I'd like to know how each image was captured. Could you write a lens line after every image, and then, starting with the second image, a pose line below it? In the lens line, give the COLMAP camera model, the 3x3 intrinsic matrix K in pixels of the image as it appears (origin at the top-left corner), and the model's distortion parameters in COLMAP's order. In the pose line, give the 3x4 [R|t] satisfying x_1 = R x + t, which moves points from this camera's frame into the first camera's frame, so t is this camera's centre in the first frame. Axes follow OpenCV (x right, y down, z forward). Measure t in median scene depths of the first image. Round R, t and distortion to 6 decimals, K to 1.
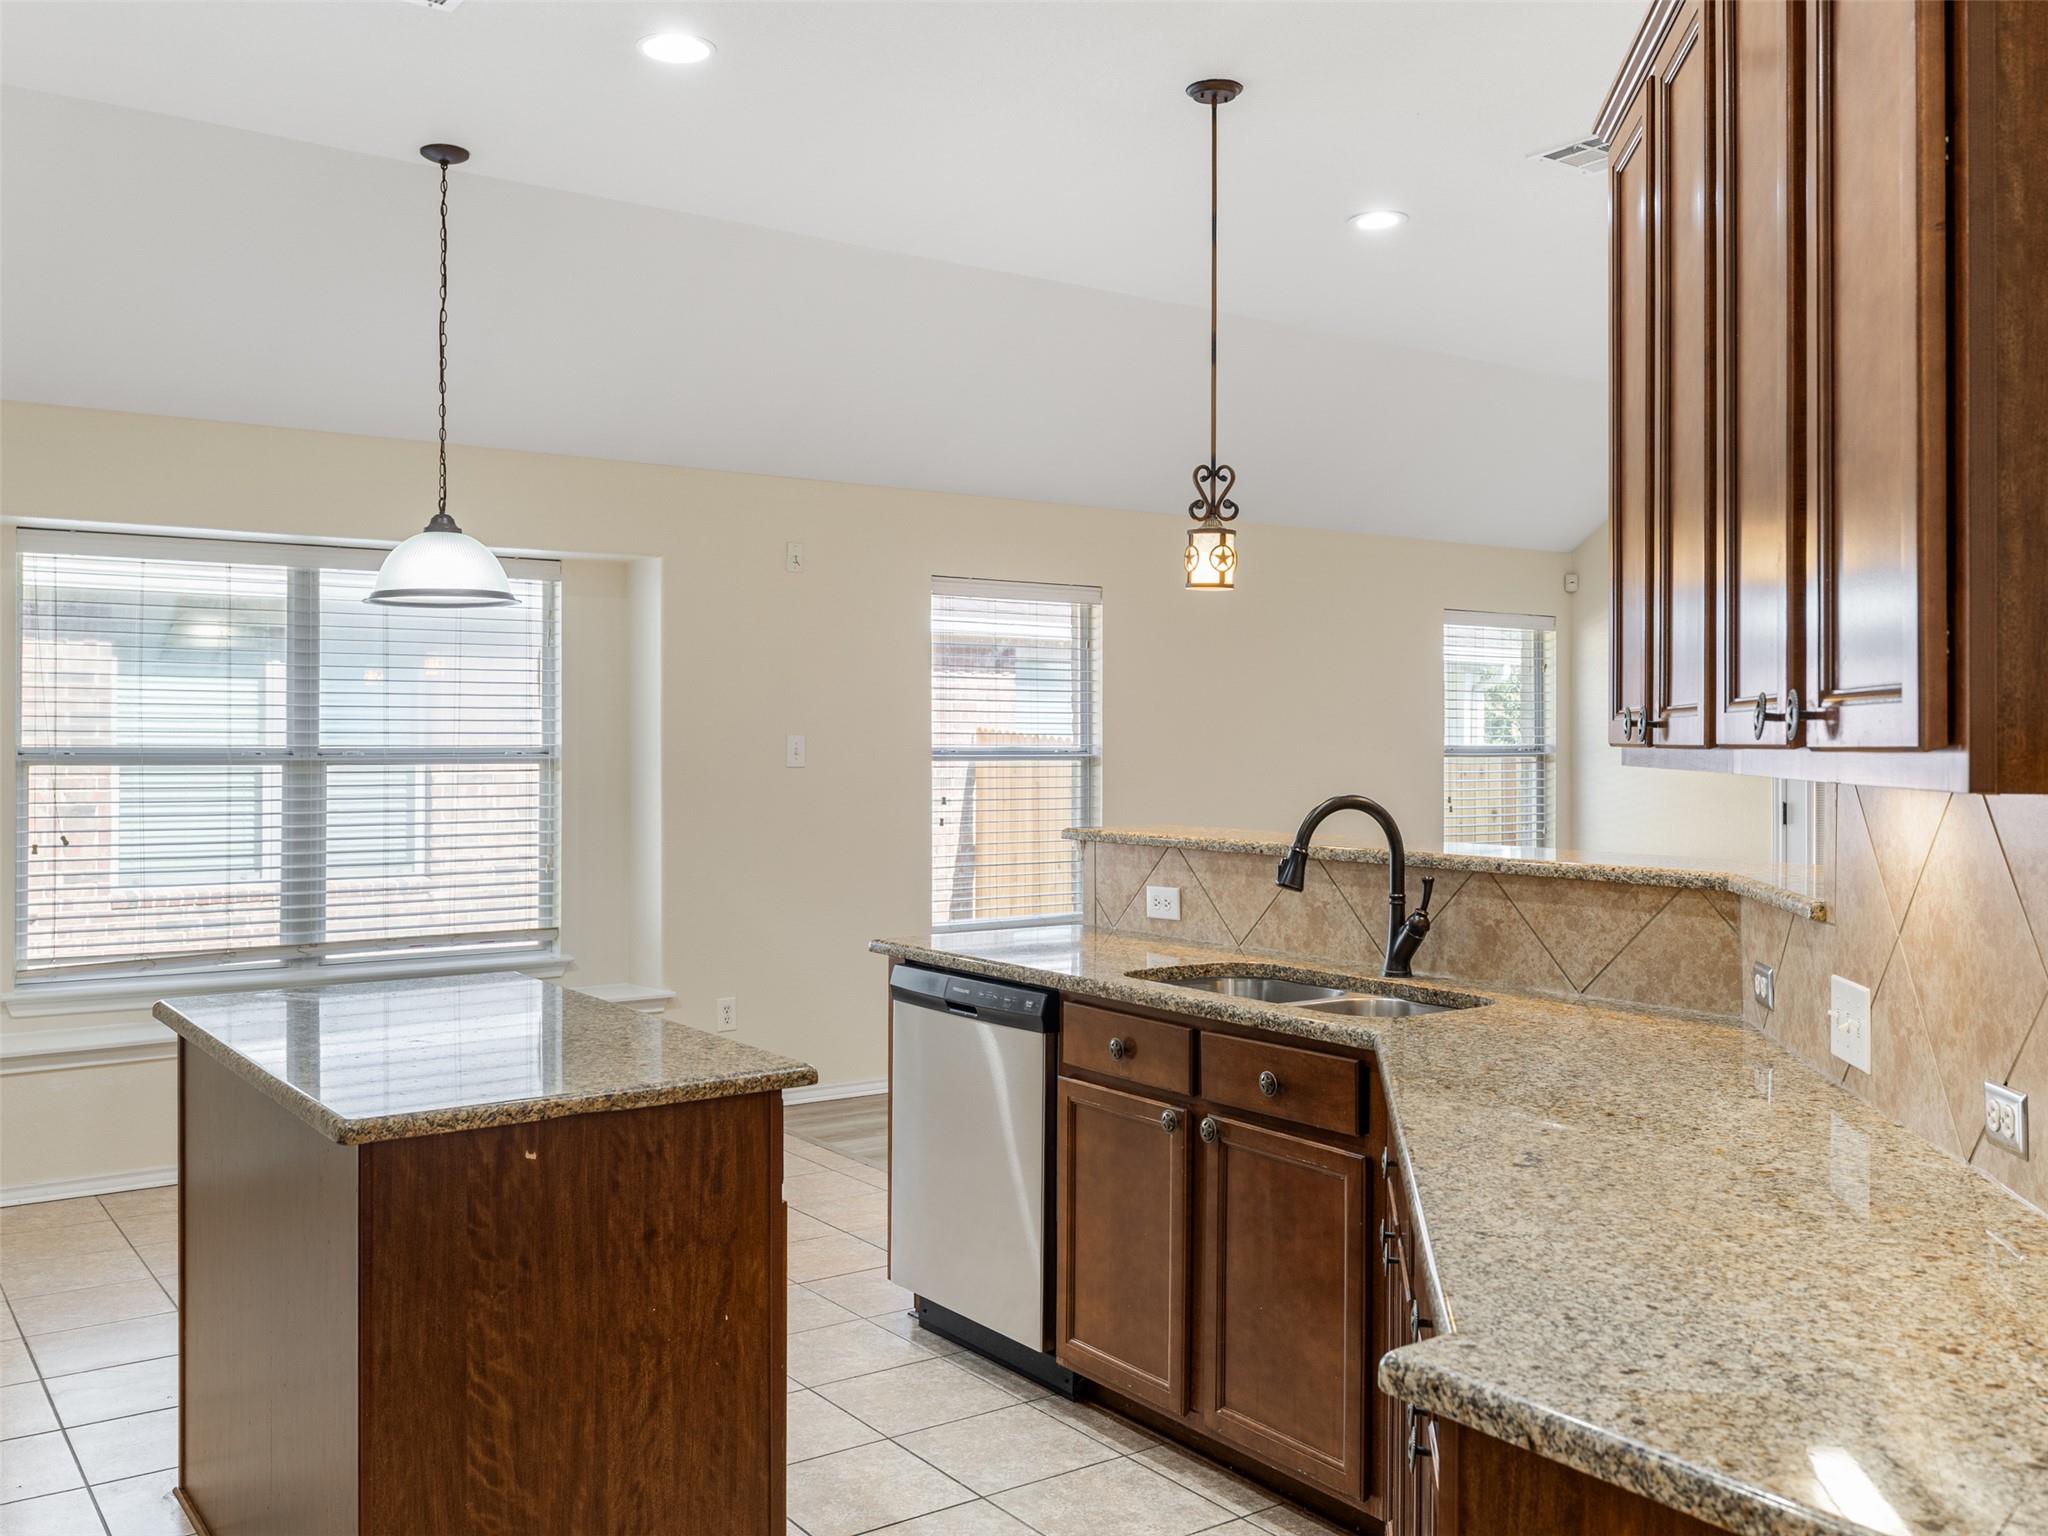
lens RADIAL K [[1773.0, 0, 1024.0], [0, 1773.0, 768.0], [0, 0, 1]] dist [-0.002503, -0.000604]
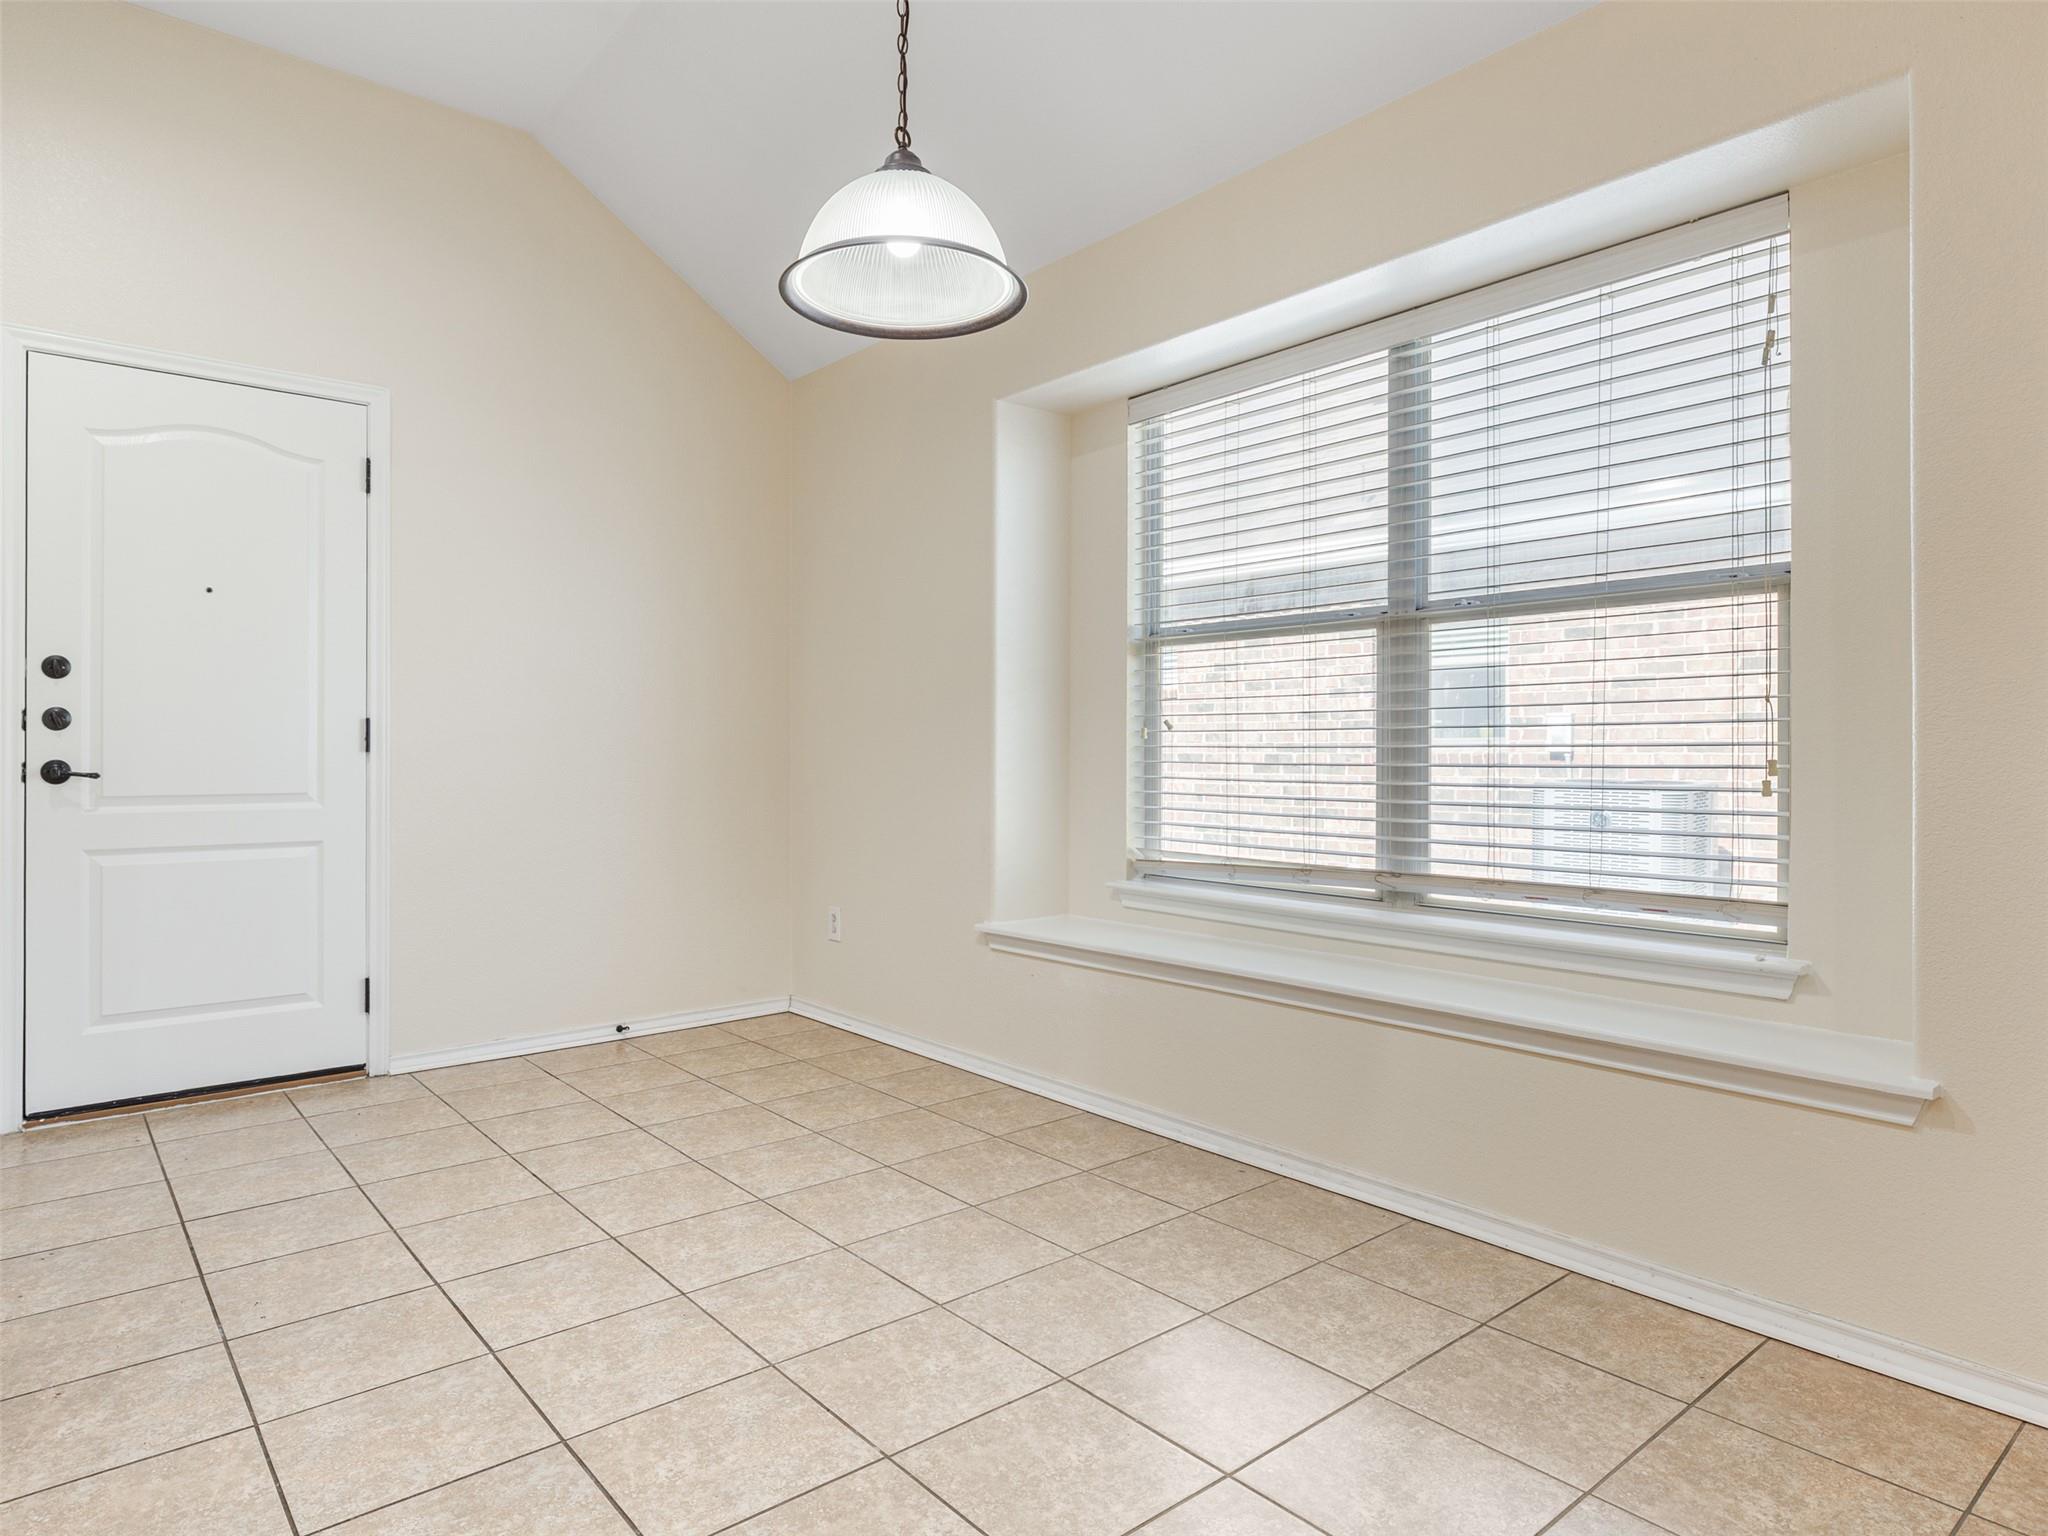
lens RADIAL K [[1219.9, 0, 1024.0], [0, 1219.9, 741.6], [0, 0, 1]] dist [-0.001273, -0.000232]
pose [[0.080408, -0.003677, -0.996755, 0.075393], [-0.006569, 0.999970, -0.004219, 0.048874], [0.996740, 0.006887, 0.080382, 0.804778]]
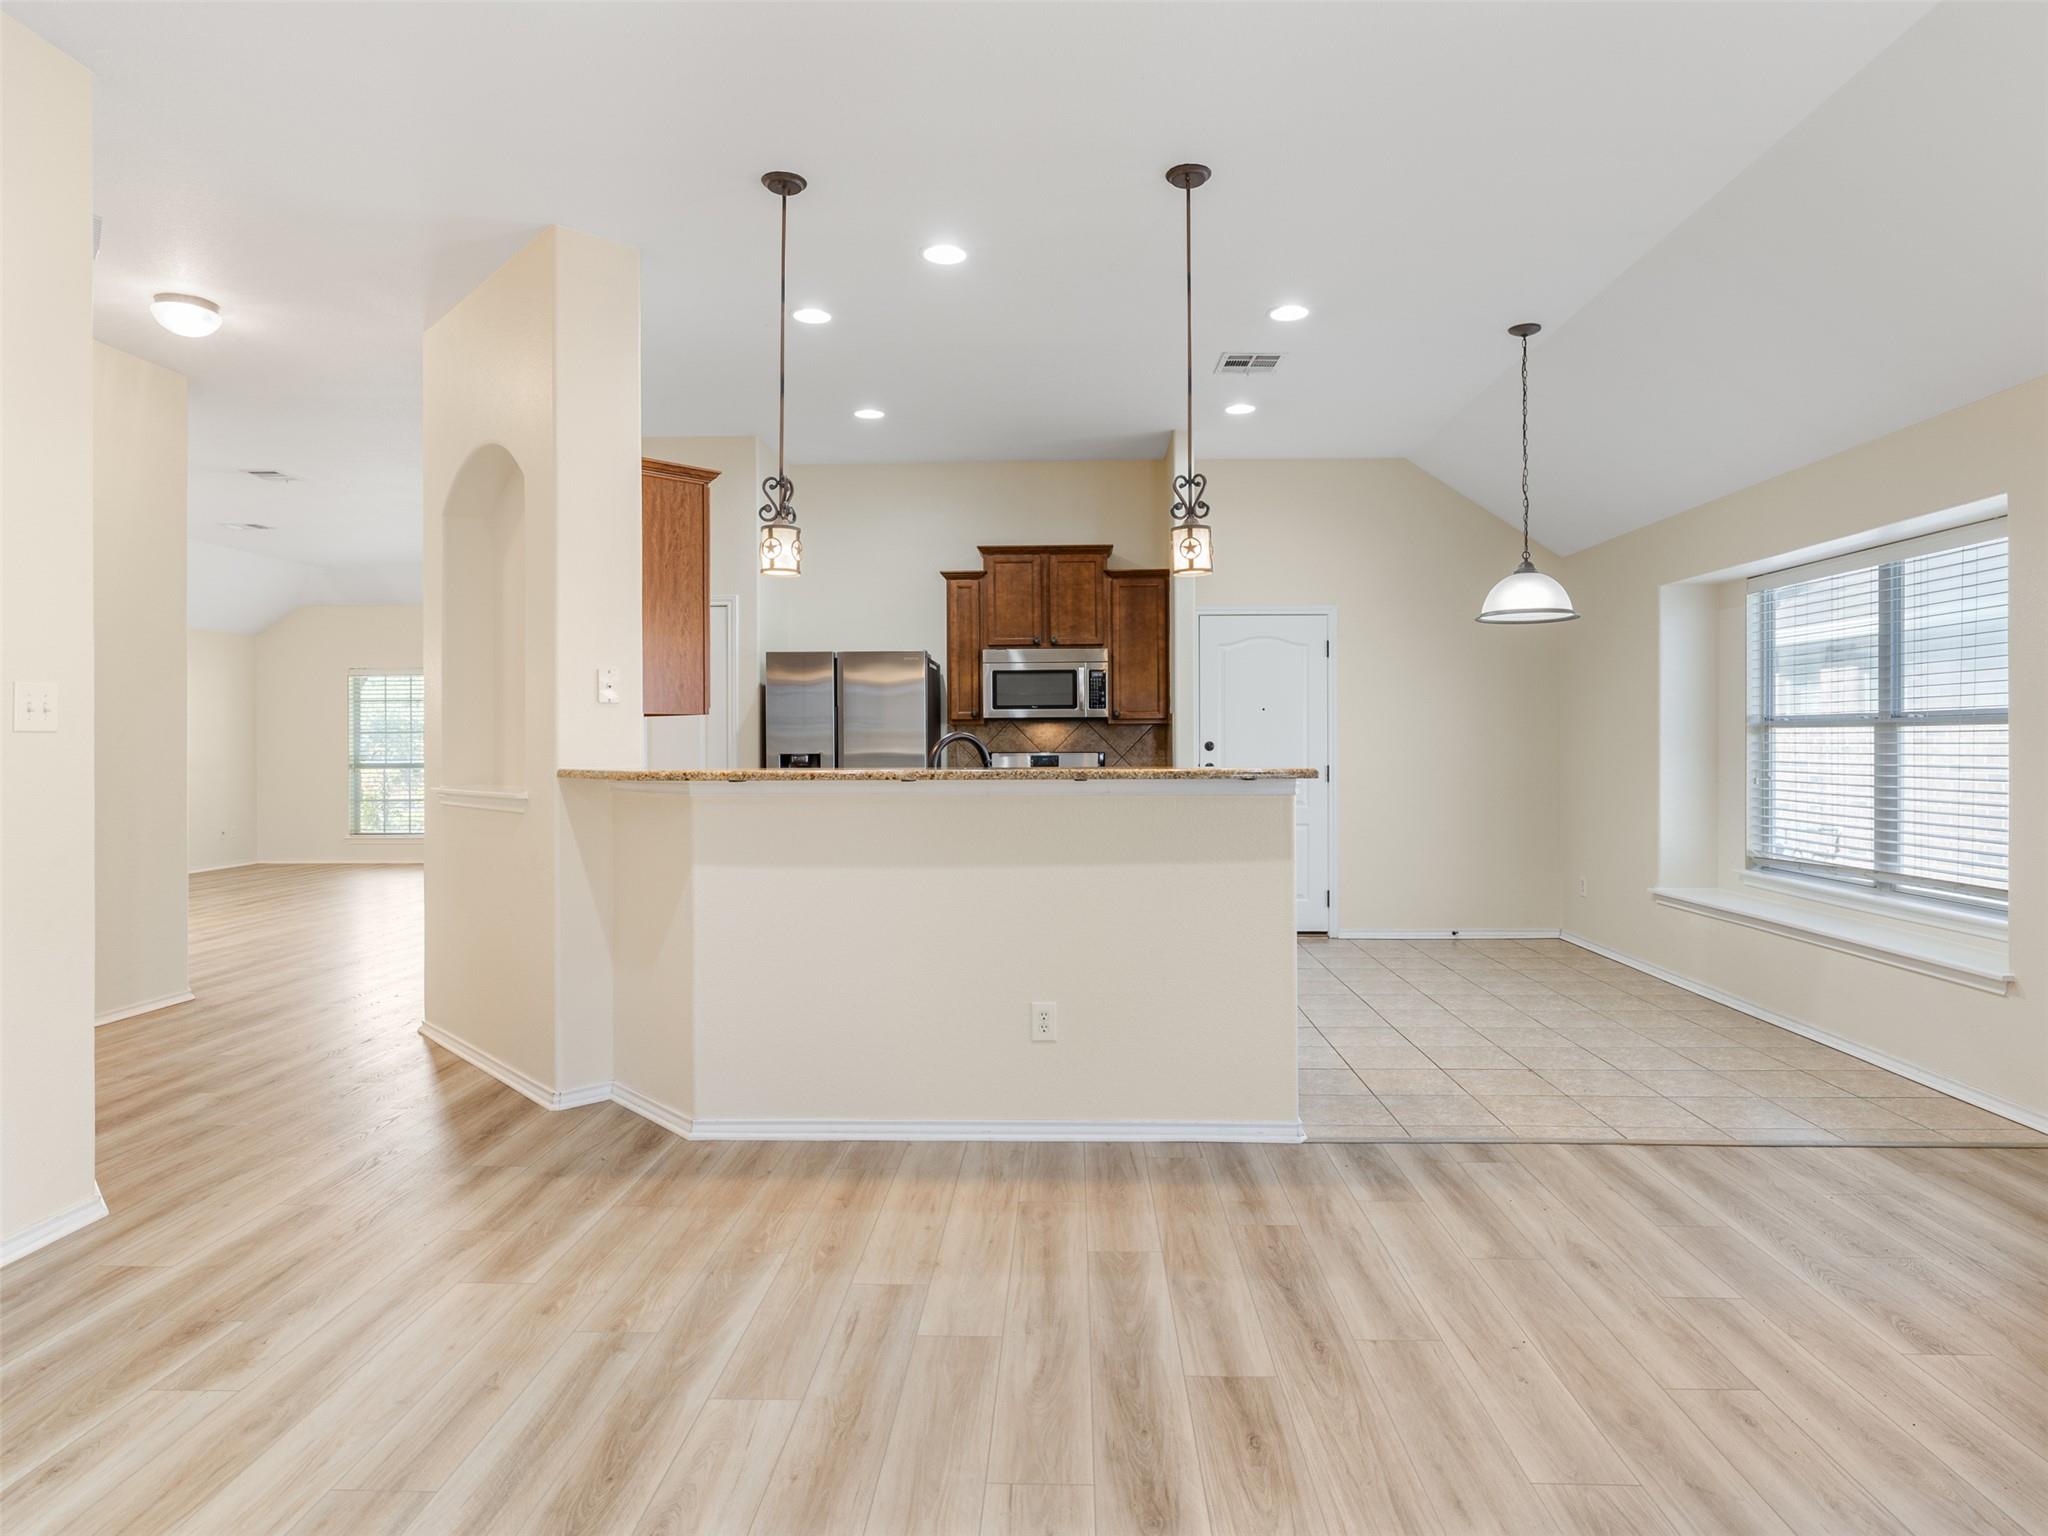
lens RADIAL K [[1182.0, 0, 1028.3], [0, 1182.0, 745.6], [0, 0, 1]] dist [-0.004831, 0.002638]
pose [[-0.606114, 0.004064, -0.795367, 0.600428], [-0.008145, 0.999903, 0.011316, 0.007391], [0.795336, 0.013337, -0.606022, 1.019975]]
